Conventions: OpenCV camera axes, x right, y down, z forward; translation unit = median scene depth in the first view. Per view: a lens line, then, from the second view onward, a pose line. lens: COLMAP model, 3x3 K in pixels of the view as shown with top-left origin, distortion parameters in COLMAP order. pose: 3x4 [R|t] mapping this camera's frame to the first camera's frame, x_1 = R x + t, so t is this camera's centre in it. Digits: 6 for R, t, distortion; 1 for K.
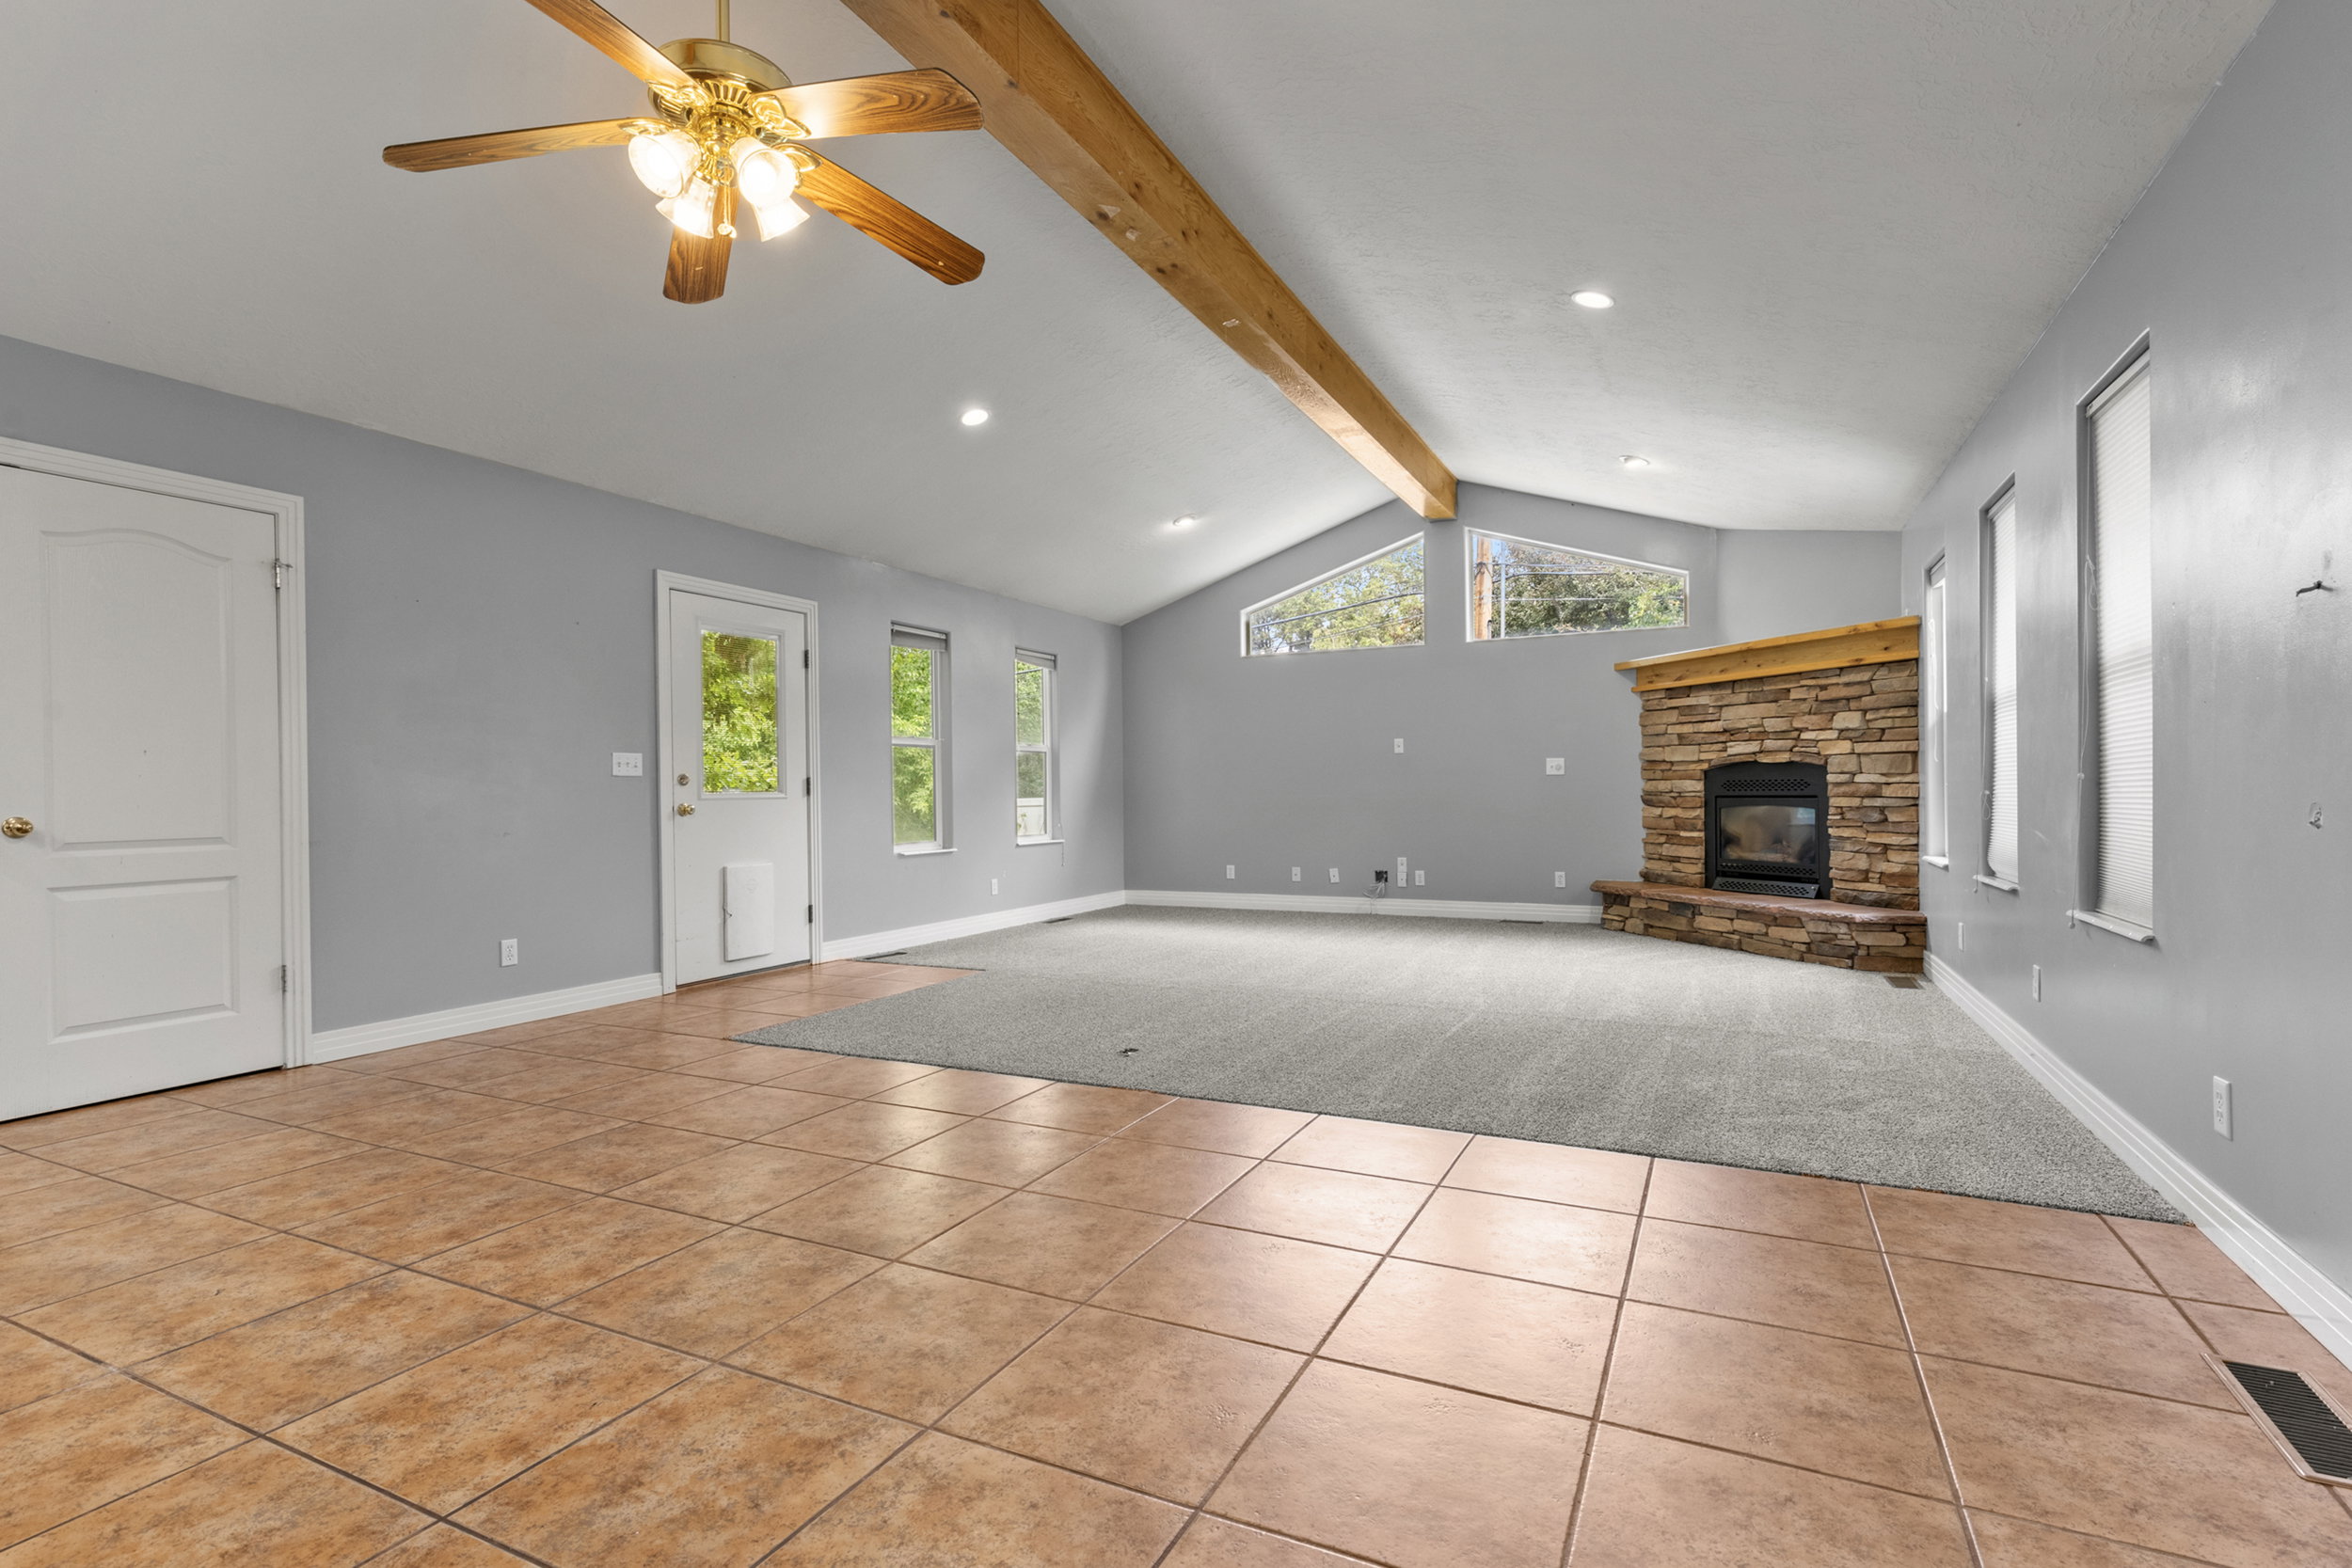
lens RADIAL K [[1087.5, 0, 1176.0], [0, 1087.5, 784.0], [0, 0, 1]] dist [-0.015659, 0.000053]
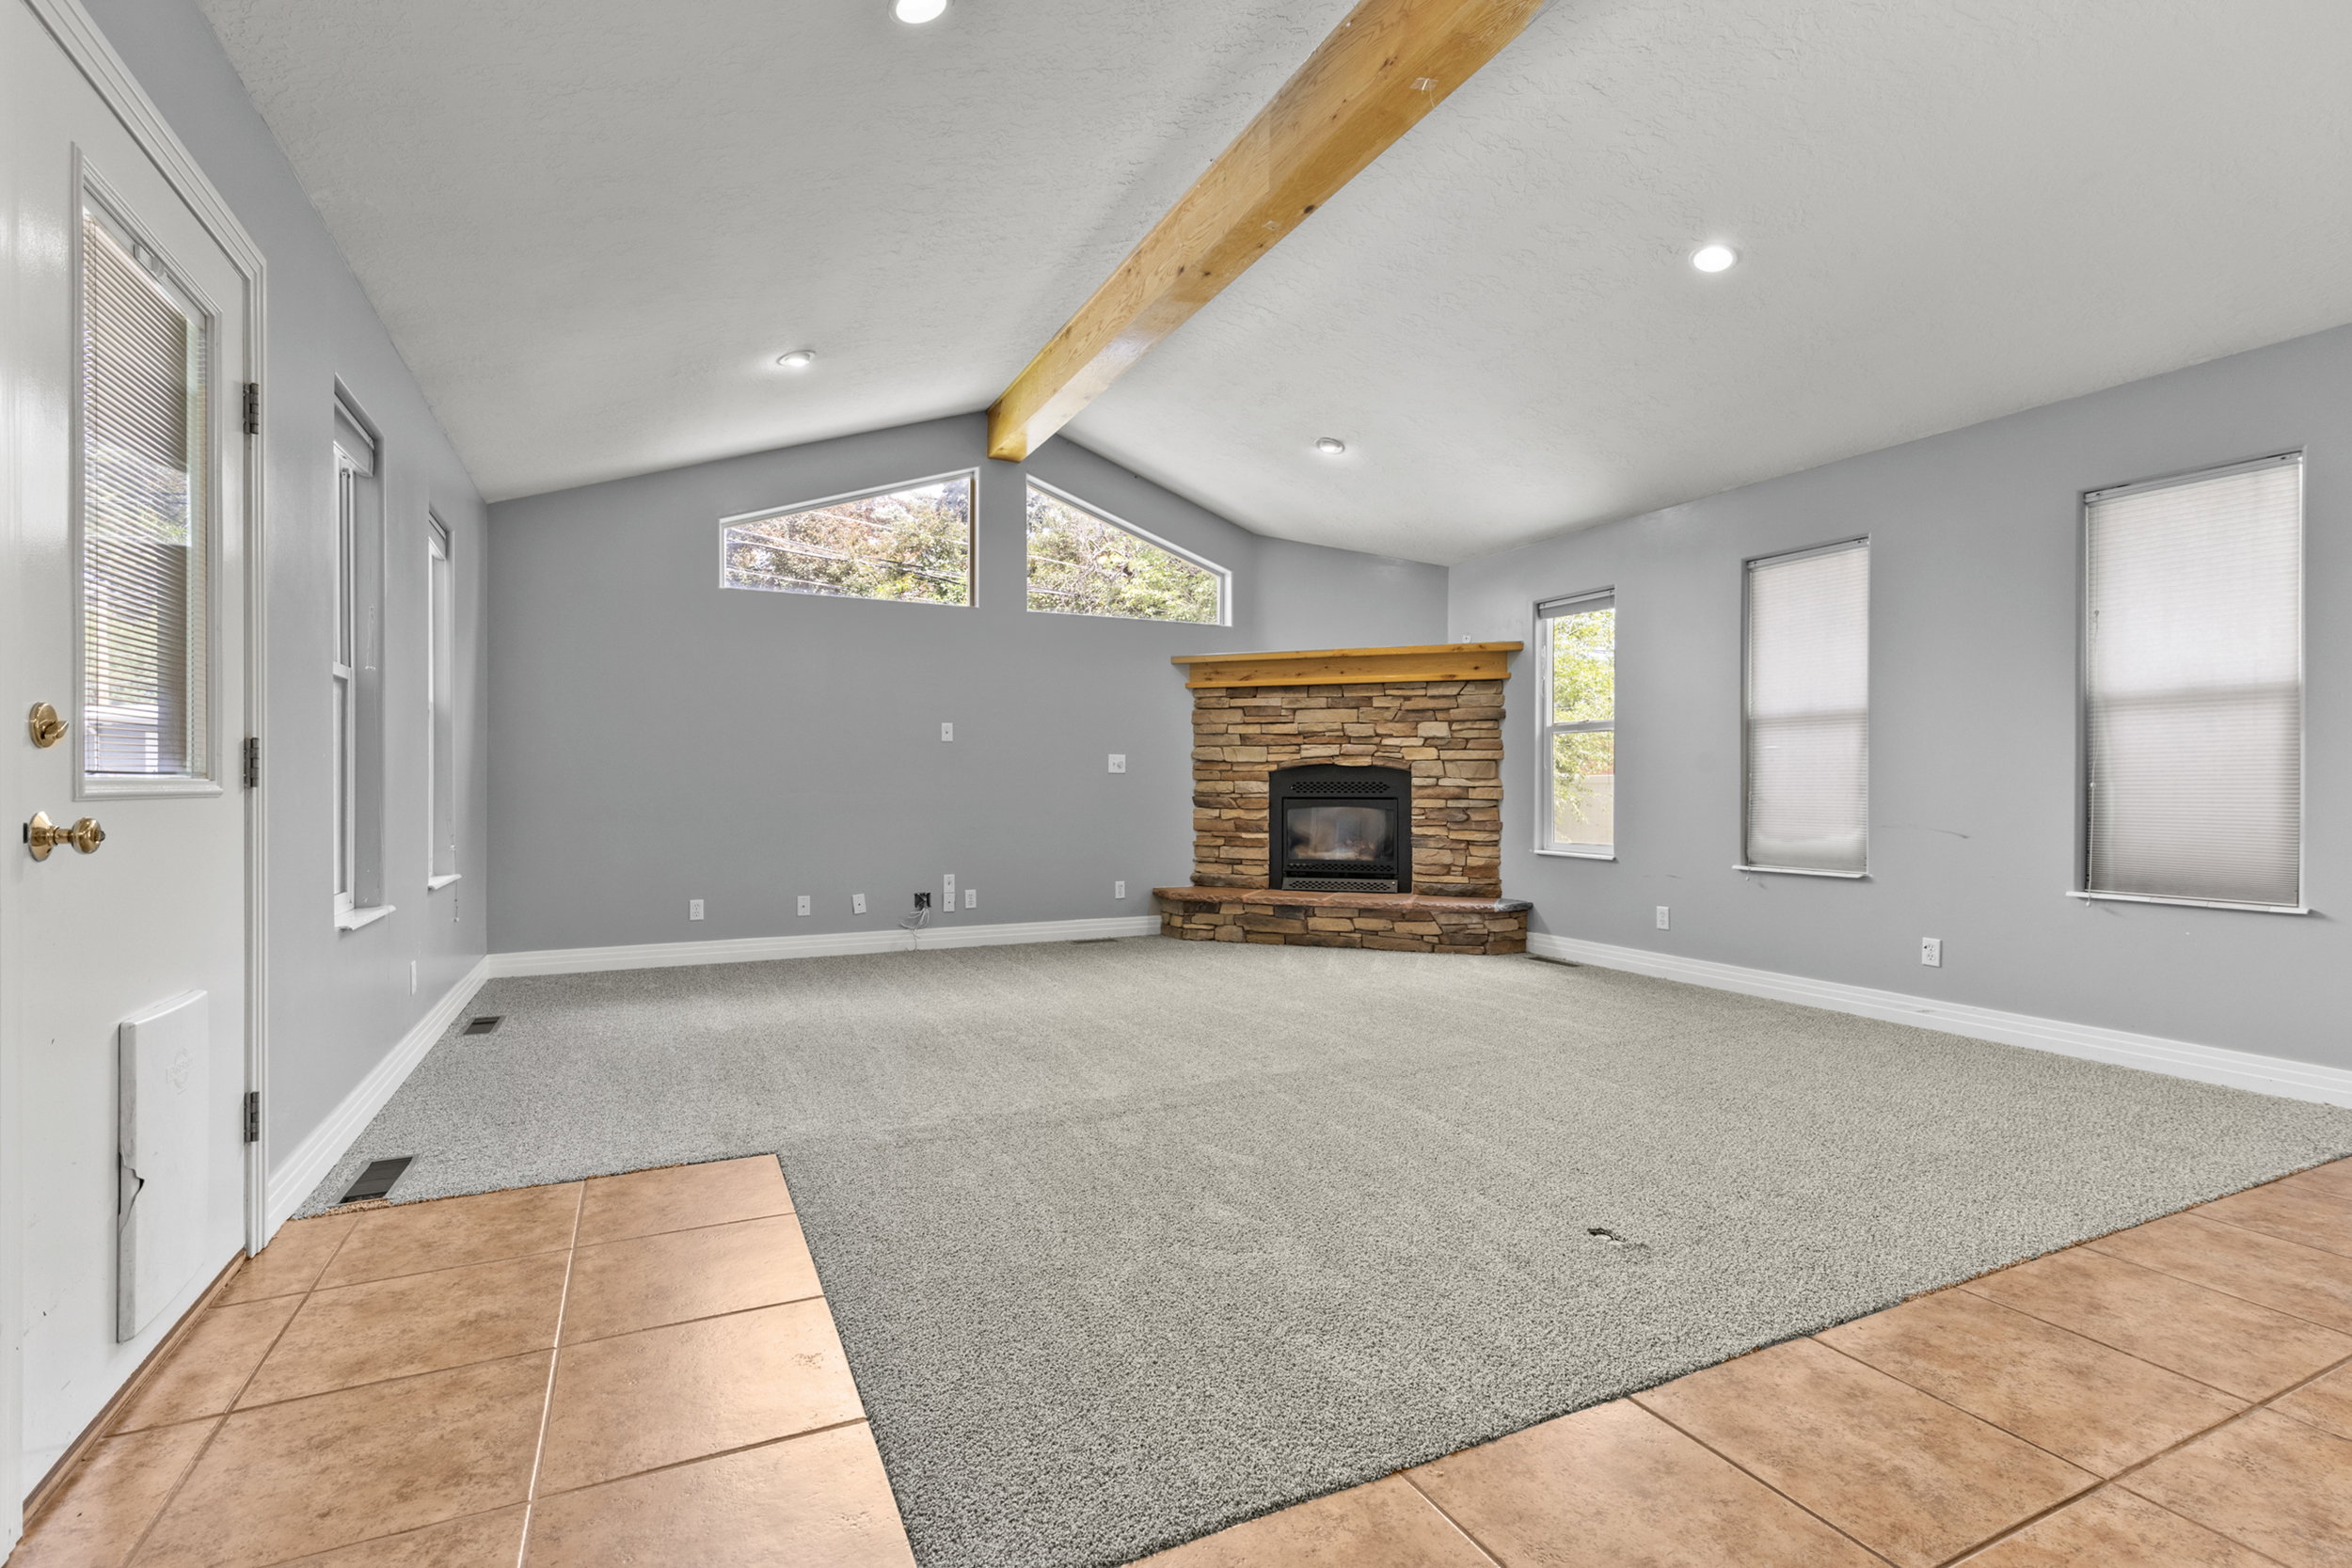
lens RADIAL K [[1089.7, 0, 1153.7], [0, 1089.7, 780.7], [0, 0, 1]] dist [0.003866, 0.000039]
pose [[0.620810, 0.014476, 0.783828, -0.413559], [-0.012497, 0.999885, -0.008569, 0.006328], [-0.783862, -0.004476, 0.620919, 0.512064]]
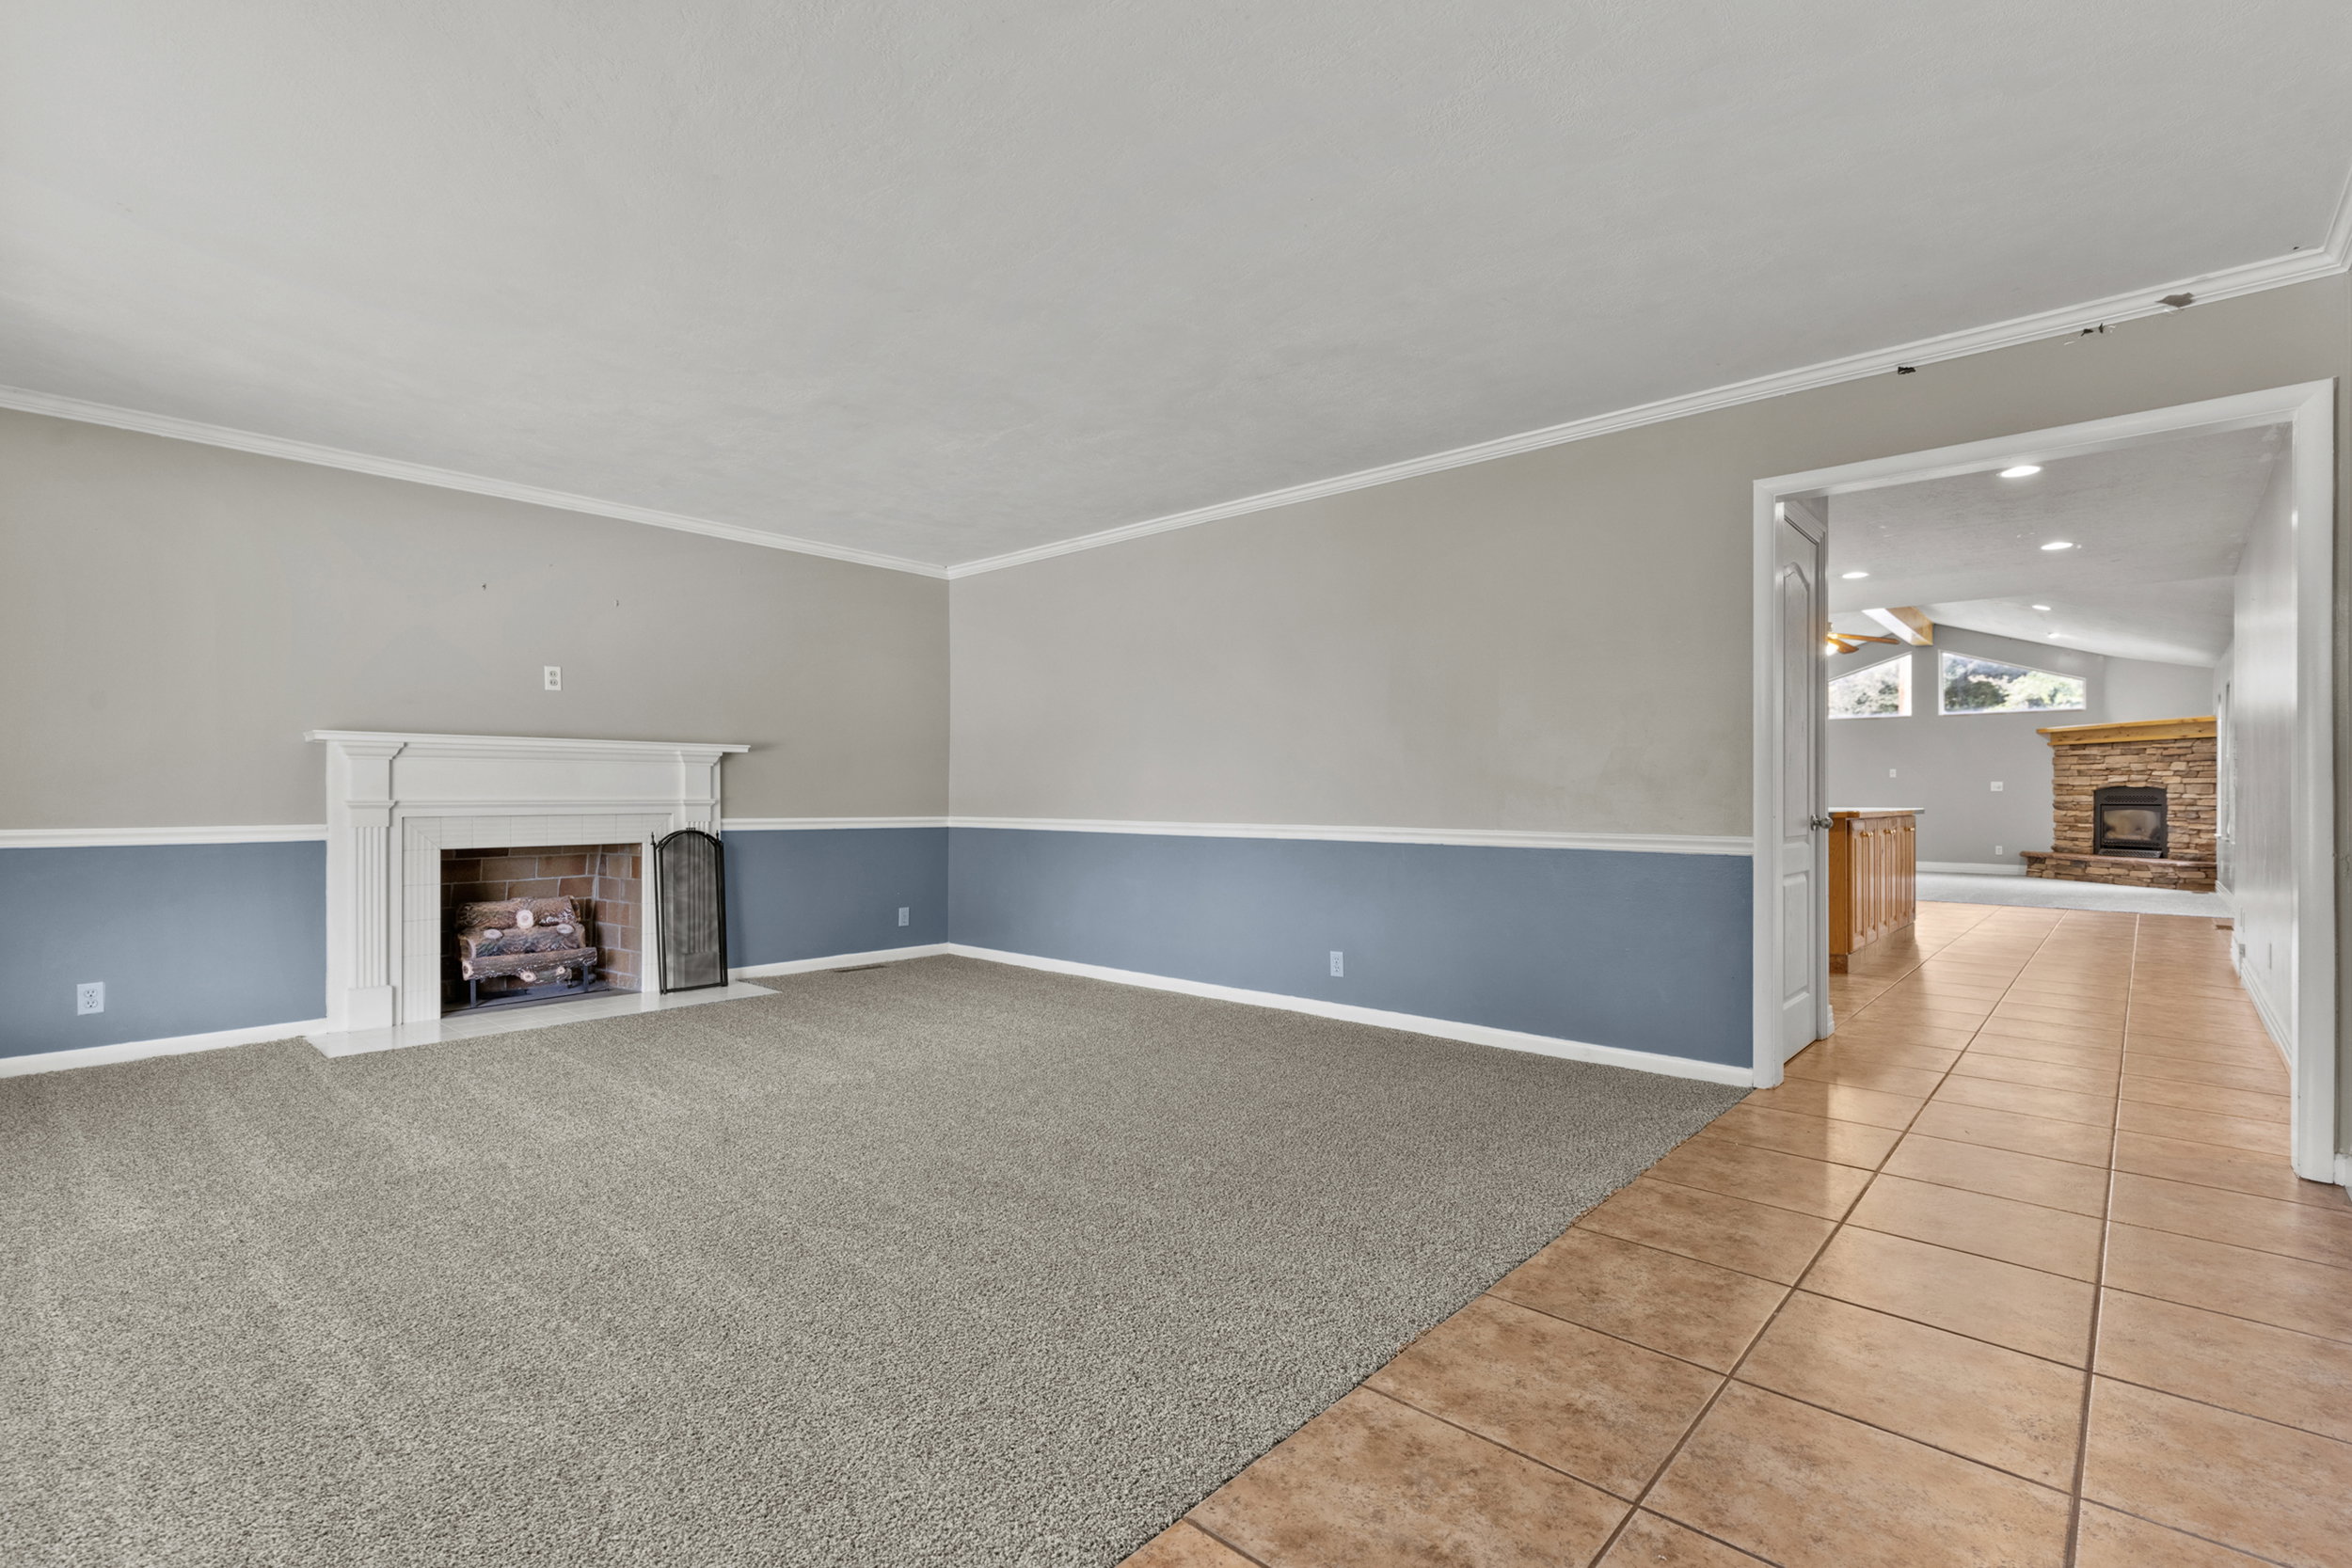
lens RADIAL K [[1087.5, 0, 1176.0], [0, 1087.5, 784.0], [0, 0, 1]] dist [-0.015659, 0.000053]
pose [[0.965393, 0.014724, -0.260384, -0.599248], [-0.015671, 0.999876, -0.001559, 0.004473], [0.260329, 0.005585, 0.965504, -1.292690]]
